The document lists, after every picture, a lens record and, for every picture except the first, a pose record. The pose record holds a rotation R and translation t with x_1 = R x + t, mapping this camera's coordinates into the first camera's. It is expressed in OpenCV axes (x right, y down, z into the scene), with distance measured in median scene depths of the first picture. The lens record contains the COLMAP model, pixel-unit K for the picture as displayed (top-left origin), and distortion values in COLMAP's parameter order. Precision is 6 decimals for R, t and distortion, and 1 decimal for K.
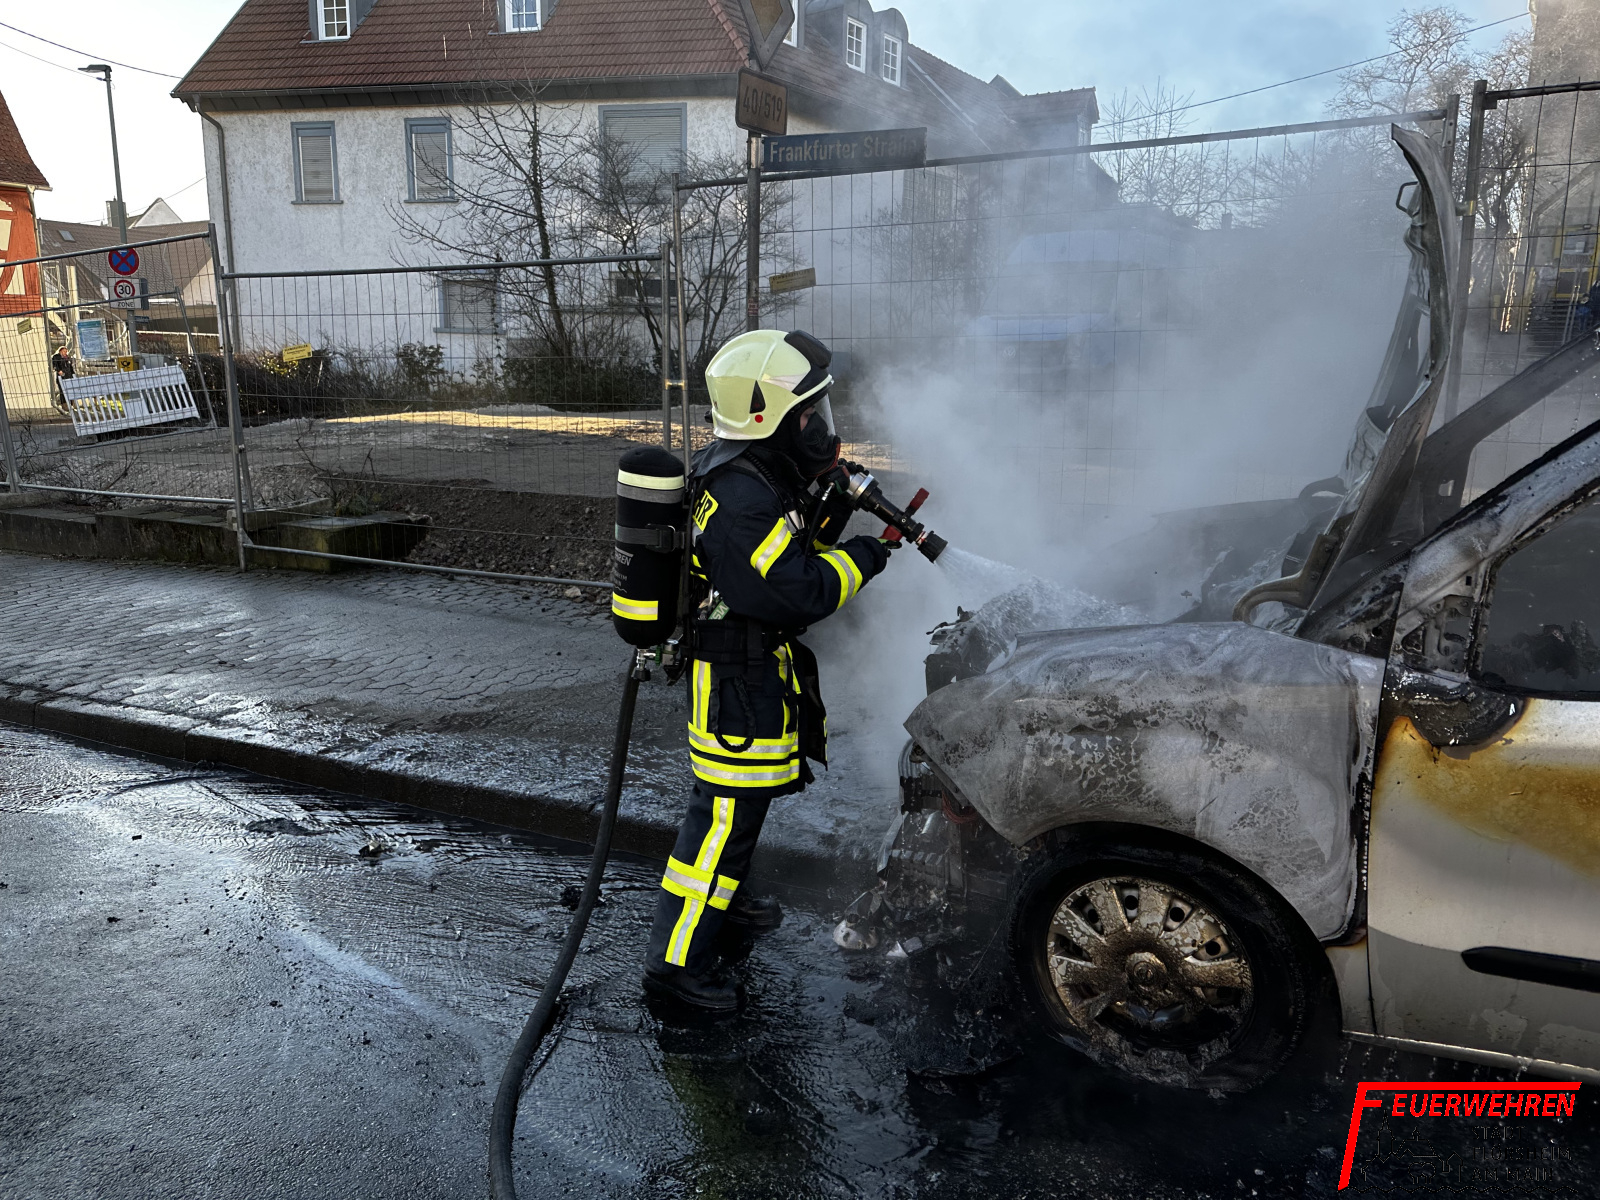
lens RADIAL K [[1206.0, 0, 800.0], [0, 1206.0, 600.0], [0, 0, 1]] dist [0.130698, -0.180280]
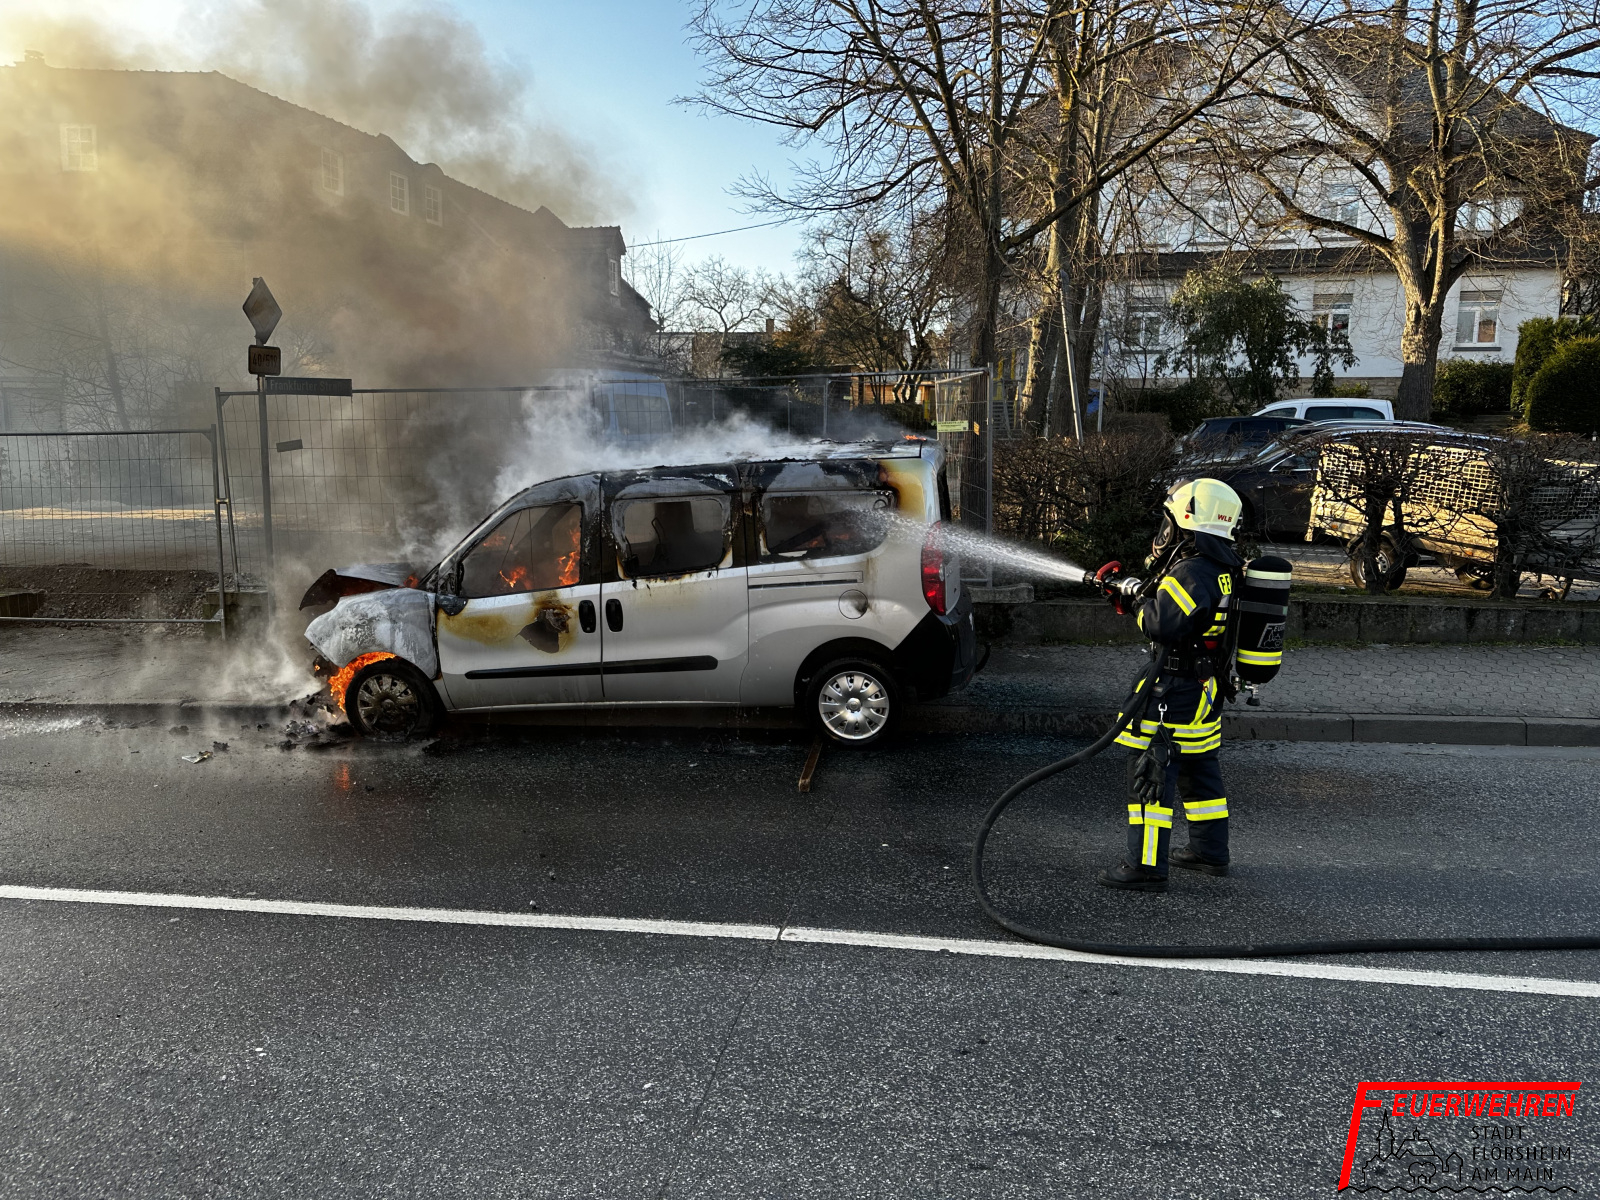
lens RADIAL K [[1206.0, 0, 800.0], [0, 1206.0, 600.0], [0, 0, 1]] dist [0.130698, -0.180280]
pose [[0.952043, -0.052059, 0.301502, 0.365023], [0.070438, 0.996242, -0.050403, 0.274913], [-0.297745, 0.069223, 0.952132, -2.248120]]
